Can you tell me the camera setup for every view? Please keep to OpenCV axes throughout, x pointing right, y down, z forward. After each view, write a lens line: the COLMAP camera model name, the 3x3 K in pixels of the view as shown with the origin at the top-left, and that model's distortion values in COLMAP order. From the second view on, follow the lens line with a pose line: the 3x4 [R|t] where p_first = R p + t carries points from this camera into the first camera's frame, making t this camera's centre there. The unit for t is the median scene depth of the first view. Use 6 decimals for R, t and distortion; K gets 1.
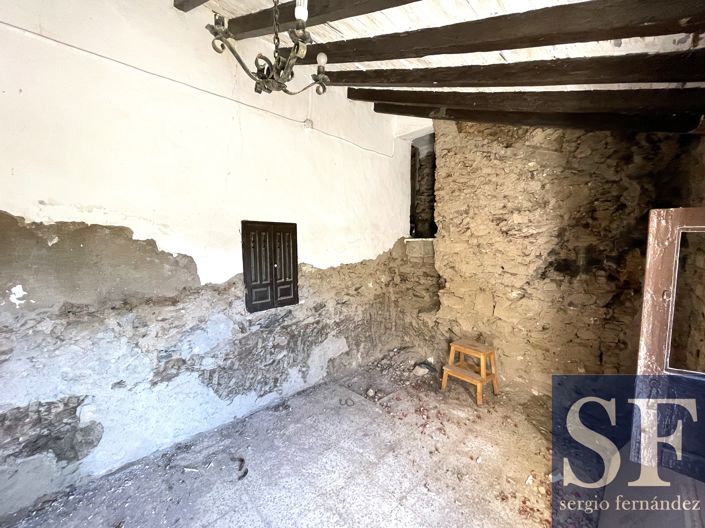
lens RADIAL K [[280.7, 0, 350.9], [0, 280.7, 263.1], [0, 0, 1]] dist [-0.000077, -0.000322]
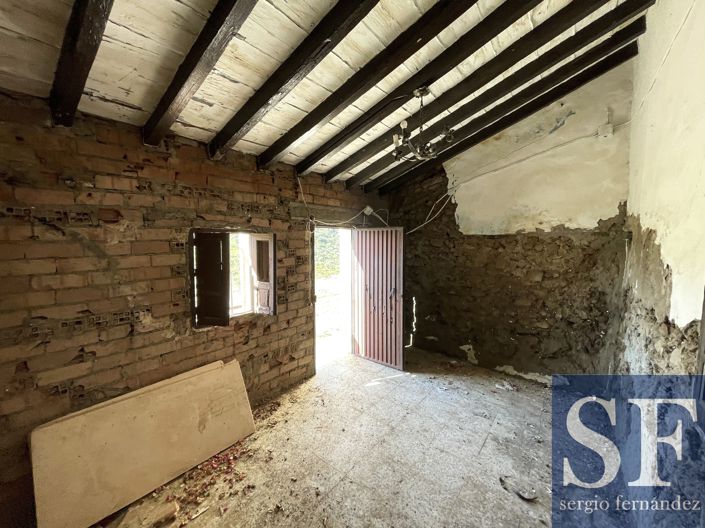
lens RADIAL K [[282.4, 0, 352.5], [0, 282.4, 264.0], [0, 0, 1]] dist [-0.000390, -0.000425]
pose [[-0.985056, 0.010073, -0.171942, 0.227529], [-0.017286, 0.987467, 0.156879, -0.111899], [0.171367, 0.157506, -0.972535, 1.332236]]
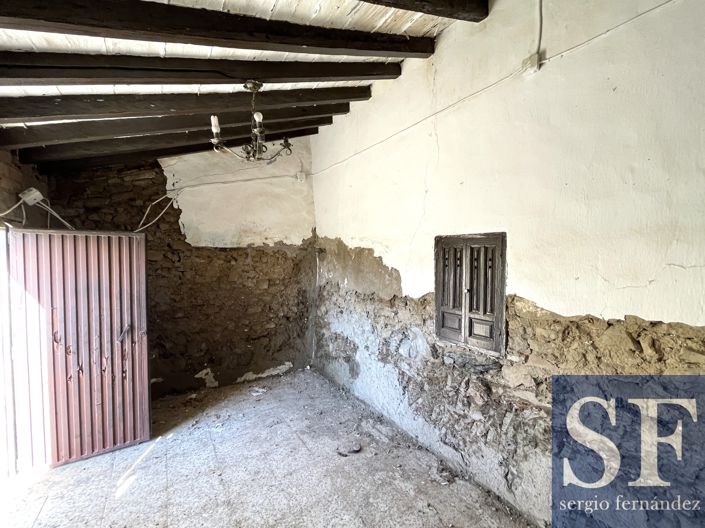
lens RADIAL K [[282.4, 0, 352.5], [0, 282.4, 264.0], [0, 0, 1]] dist [-0.000390, -0.000425]
pose [[-0.141719, 0.030804, -0.989428, 0.585484], [-0.084185, 0.995520, 0.043052, -0.077711], [0.986321, 0.089396, -0.138491, 0.869454]]
